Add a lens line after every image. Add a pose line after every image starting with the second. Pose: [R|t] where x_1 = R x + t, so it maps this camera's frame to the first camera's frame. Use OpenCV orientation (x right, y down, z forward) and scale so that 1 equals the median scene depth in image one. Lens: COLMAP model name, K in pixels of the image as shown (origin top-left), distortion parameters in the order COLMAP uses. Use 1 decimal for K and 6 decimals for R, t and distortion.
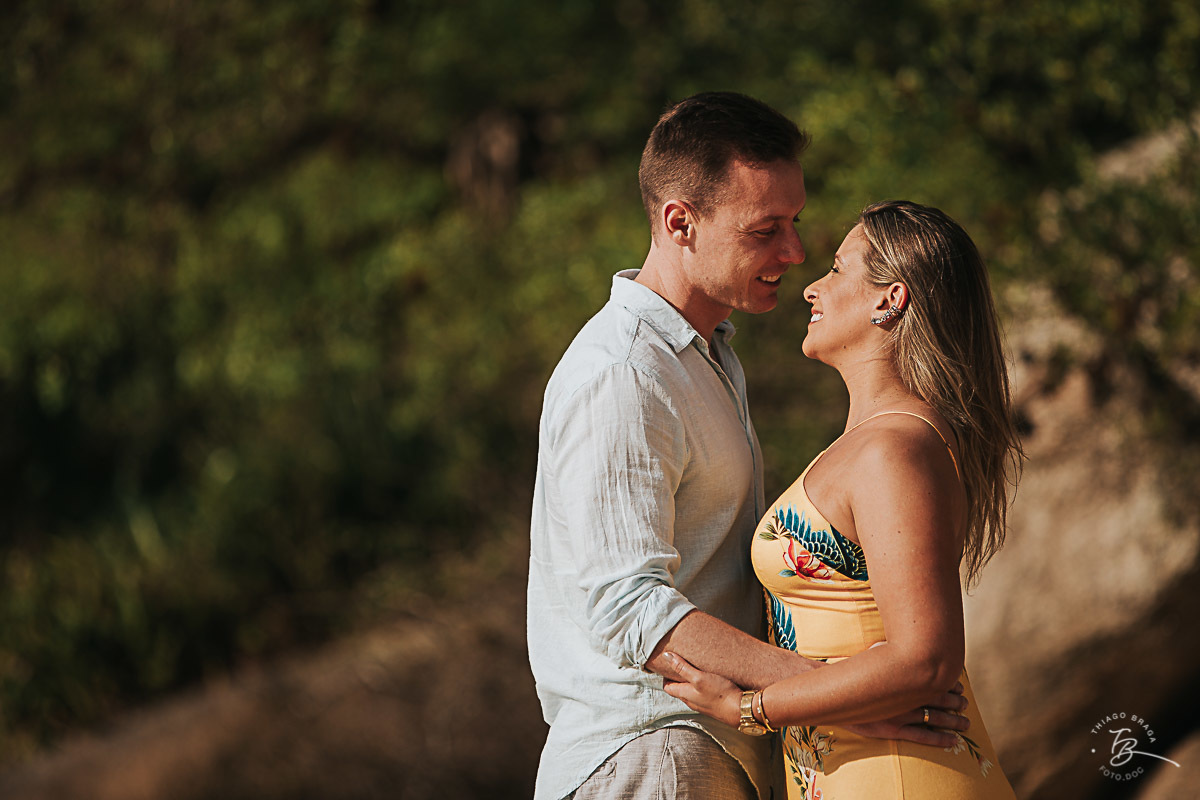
lens RADIAL K [[6999.3, 0, 597.3], [0, 6999.3, 409.1], [0, 0, 1]] dist [2.120588, 0.000000]
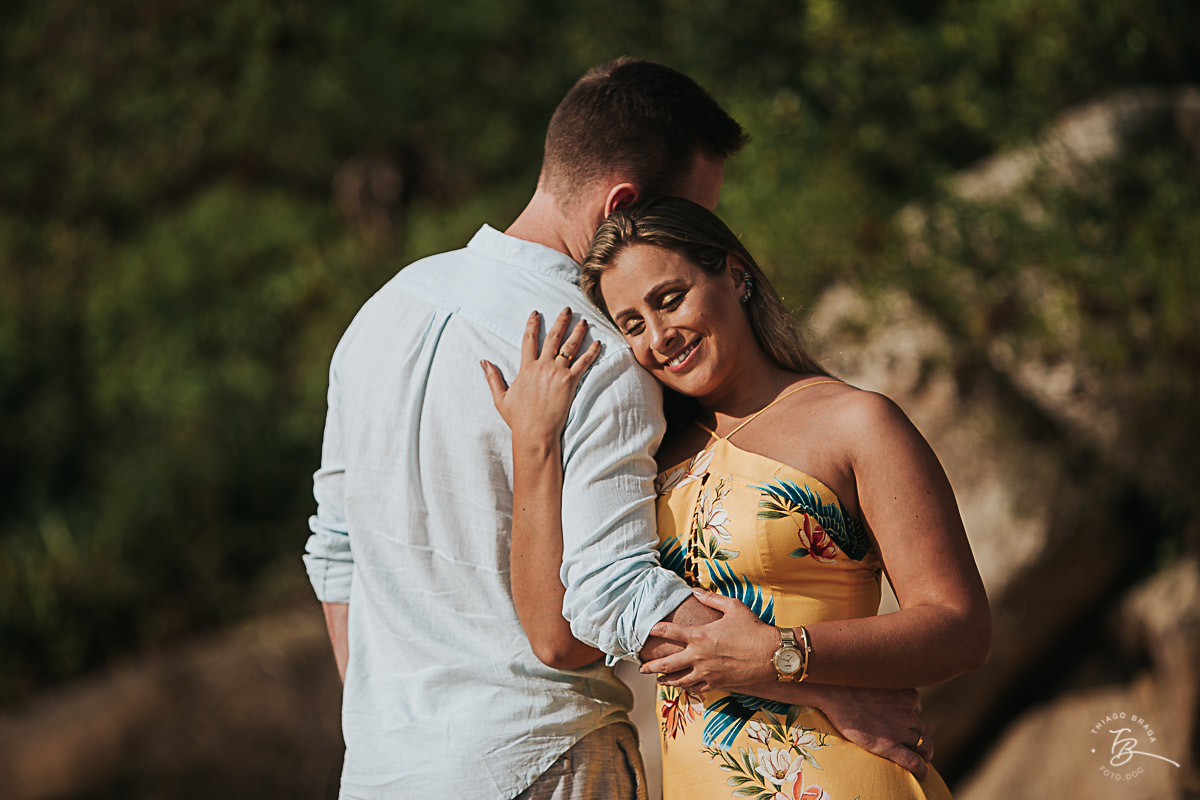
lens RADIAL K [[4938.9, 0, 604.2], [0, 4938.9, 390.6], [0, 0, 1]] dist [1.007494, 0.000000]
pose [[0.998718, -0.000433, 0.050627, -0.019146], [0.001205, 0.999883, -0.015217, 0.007600], [-0.050614, 0.015259, 0.998602, 0.222875]]
